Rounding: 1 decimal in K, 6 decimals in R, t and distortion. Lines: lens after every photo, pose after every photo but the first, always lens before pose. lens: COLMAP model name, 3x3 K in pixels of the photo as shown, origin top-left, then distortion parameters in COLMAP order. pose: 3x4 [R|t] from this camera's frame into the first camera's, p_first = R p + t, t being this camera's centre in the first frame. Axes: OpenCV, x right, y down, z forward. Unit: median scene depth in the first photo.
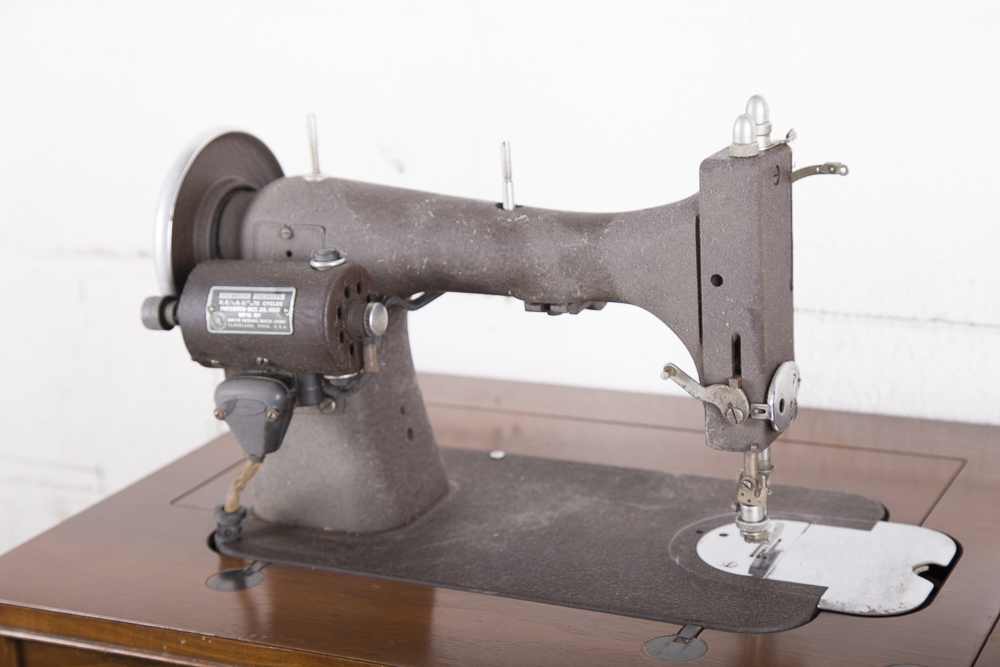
lens RADIAL K [[1823.5, 0, 500.0], [0, 1823.5, 333.5], [0, 0, 1]] dist [0.209847, -0.003696]
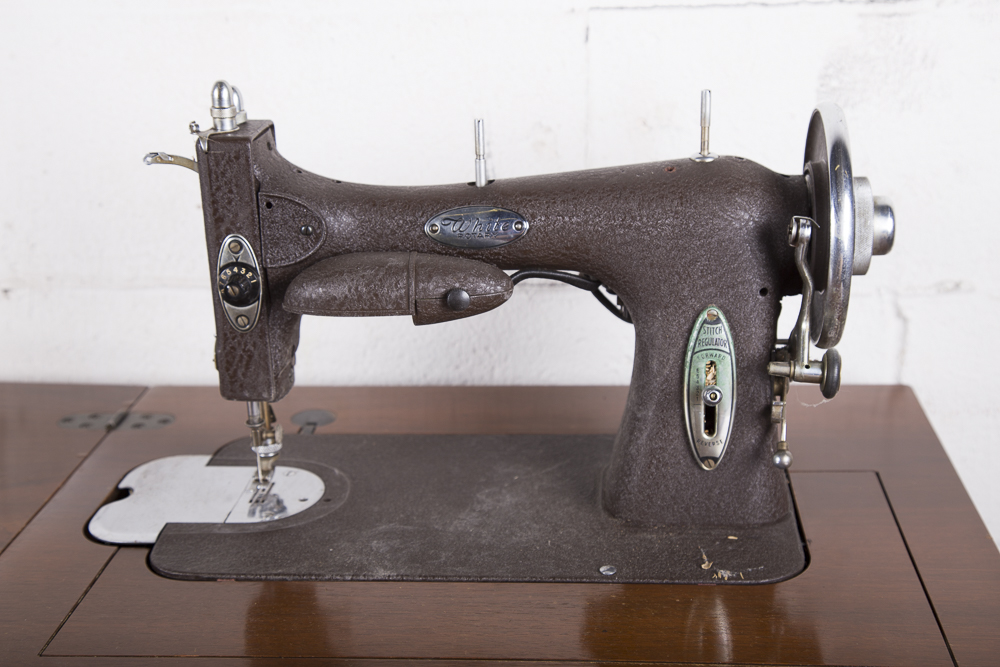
lens RADIAL K [[1408.7, 0, 500.0], [0, 1408.7, 333.5], [0, 0, 1]] dist [0.131637, 0.032807]
pose [[-0.925511, 0.207883, -0.316567, 0.255886], [-0.011860, 0.819565, 0.572864, -0.442536], [0.378536, 0.533946, -0.756050, 1.607072]]
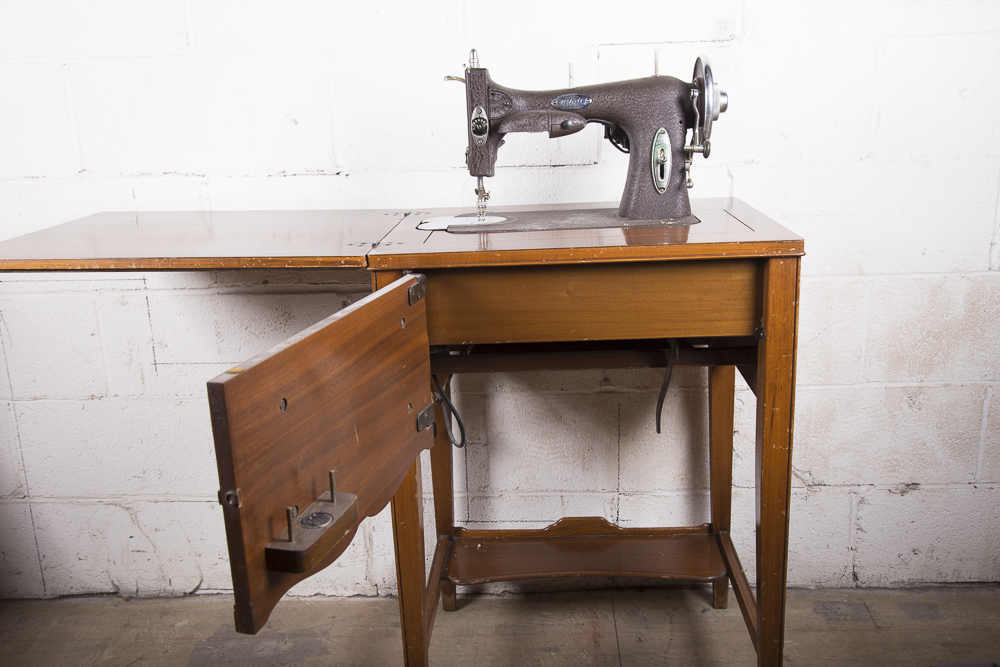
lens RADIAL K [[920.6, 0, 500.0], [0, 920.6, 333.5], [0, 0, 1]] dist [0.001960, 0.001612]
pose [[-0.910328, 0.197530, -0.363711, 0.623125], [-0.017918, 0.859132, 0.511440, -0.437395], [0.413500, 0.472095, -0.778552, 2.094486]]
